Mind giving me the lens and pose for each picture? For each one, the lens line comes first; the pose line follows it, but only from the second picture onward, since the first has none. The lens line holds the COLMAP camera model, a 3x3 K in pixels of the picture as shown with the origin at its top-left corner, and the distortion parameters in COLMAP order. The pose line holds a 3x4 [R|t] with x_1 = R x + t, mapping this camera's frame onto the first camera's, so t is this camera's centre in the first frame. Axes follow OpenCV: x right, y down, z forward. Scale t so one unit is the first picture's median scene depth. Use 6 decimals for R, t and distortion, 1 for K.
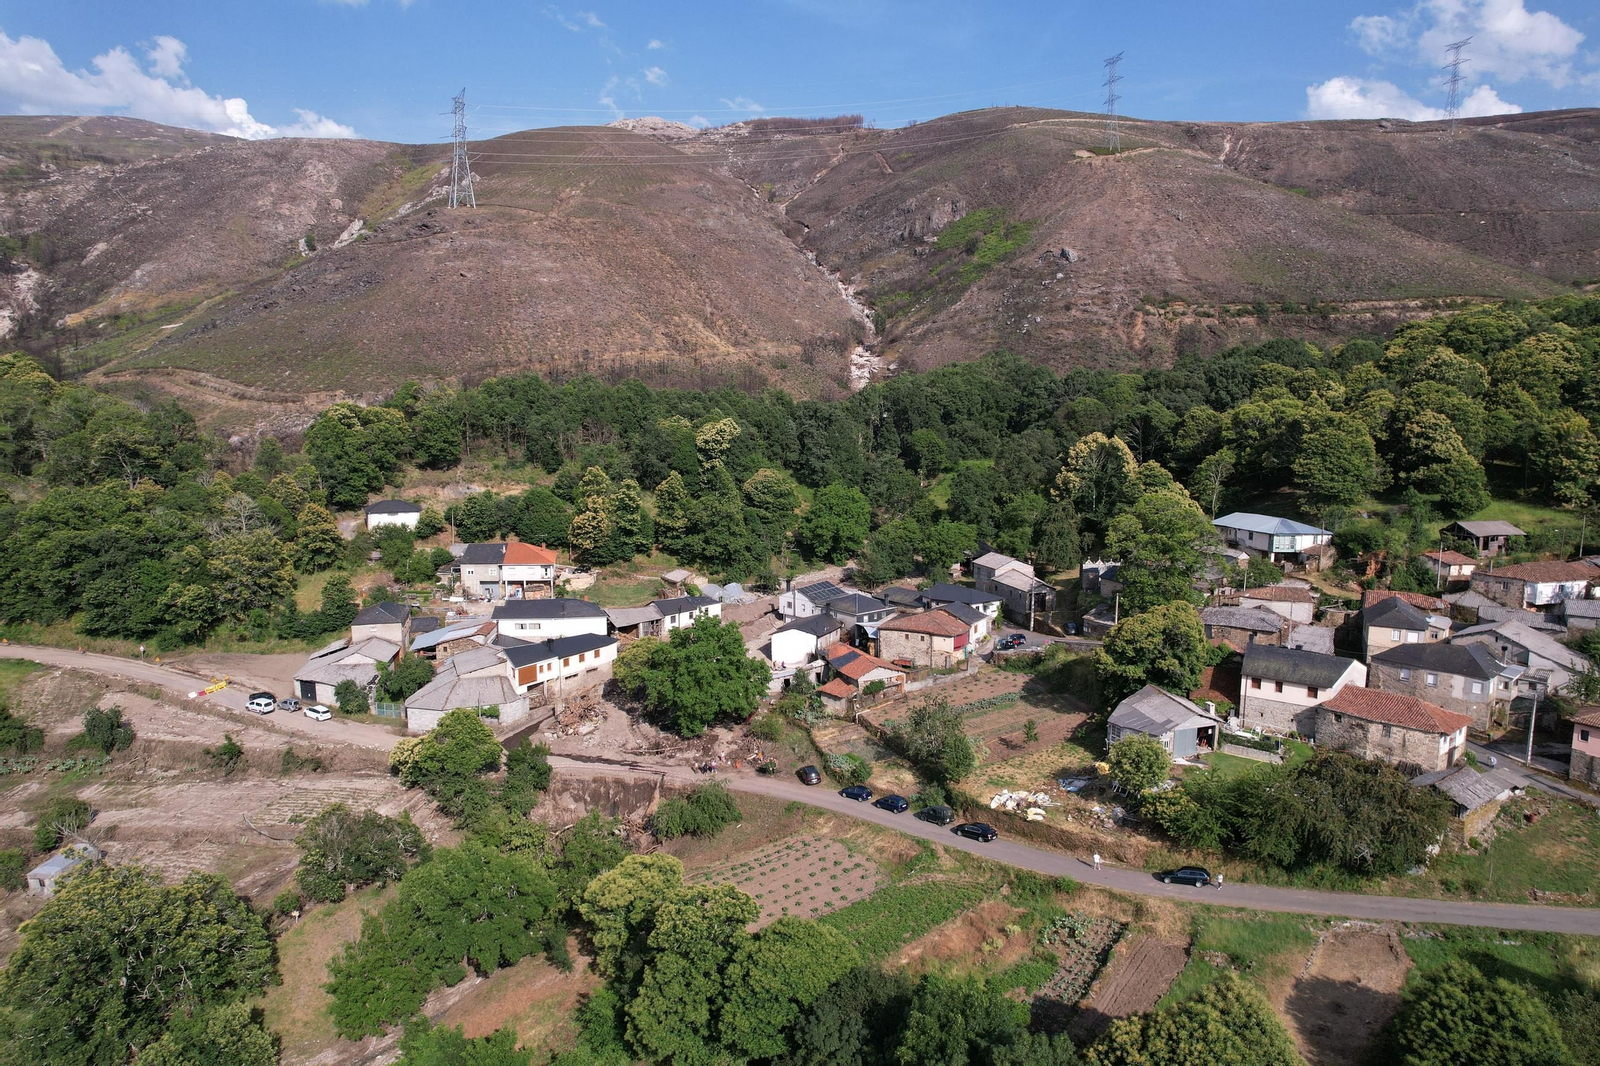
lens RADIAL K [[1023.3, 0, 806.0], [0, 1023.3, 532.6], [0, 0, 1]] dist [-0.077776, 0.073734]
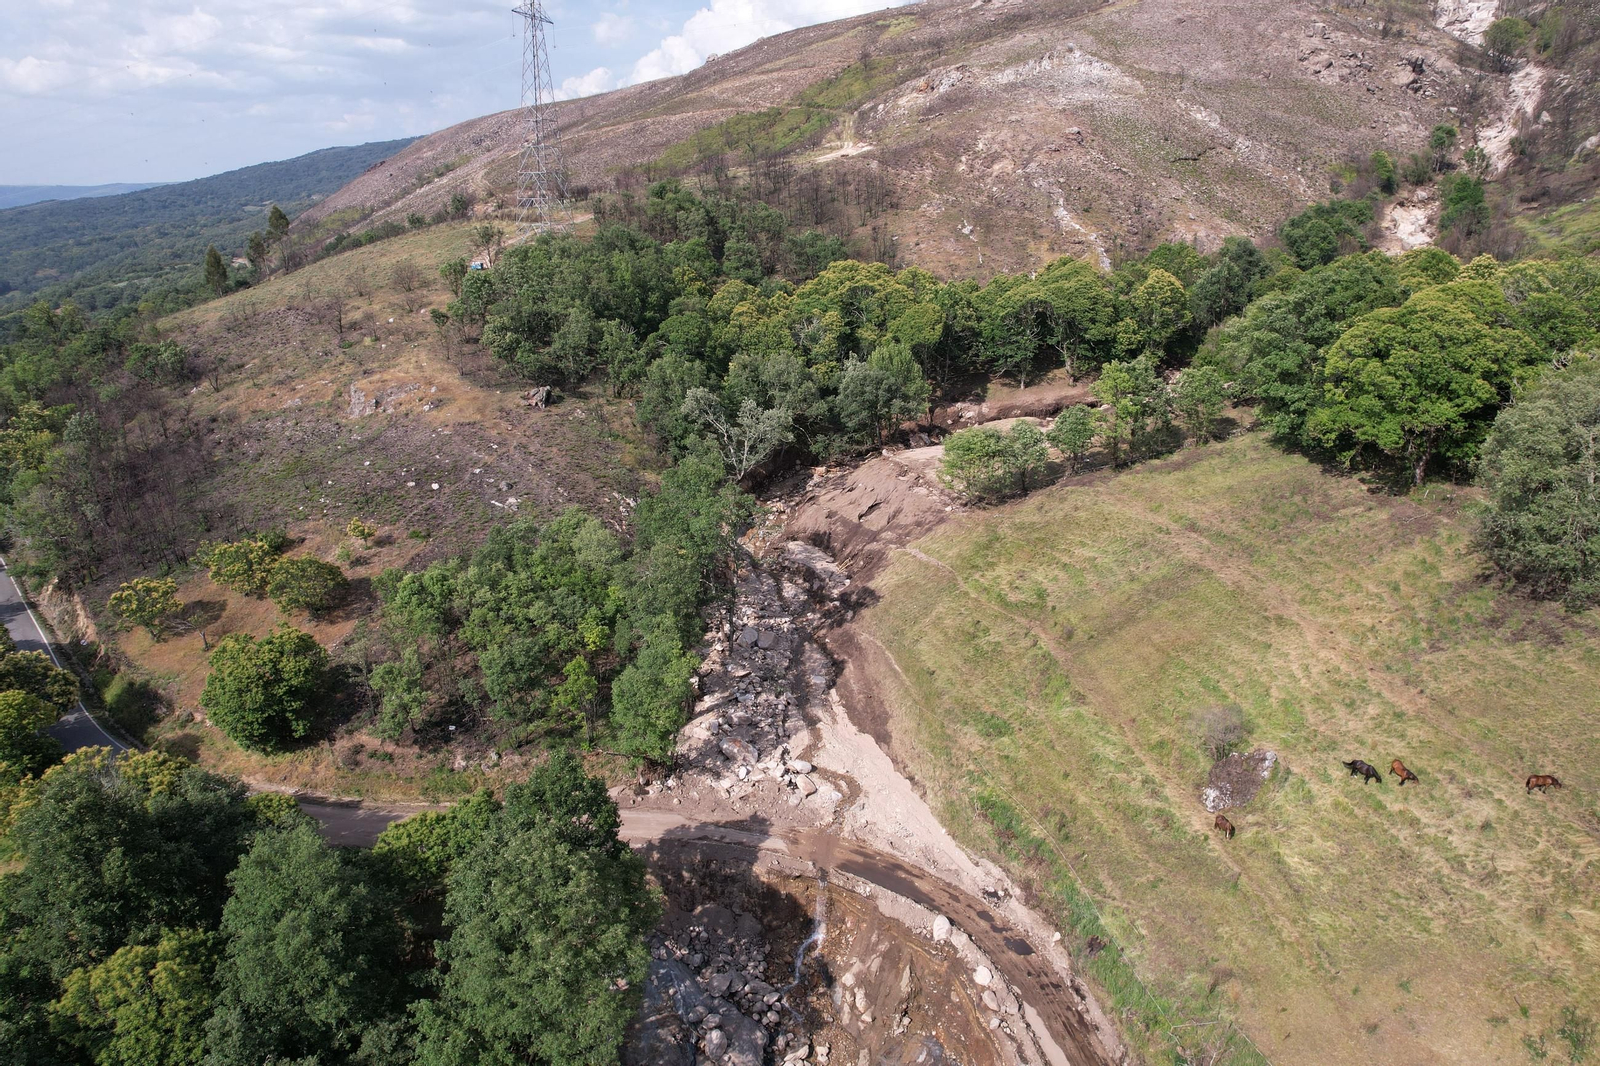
lens RADIAL K [[1017.3, 0, 803.8], [0, 1017.3, 539.2], [0, 0, 1]] dist [-0.070352, 0.059729]
pose [[0.399373, 0.288717, -0.870140, -0.591026], [-0.130745, 0.957353, 0.257645, -0.122753], [0.907418, 0.010870, 0.420089, 0.531219]]
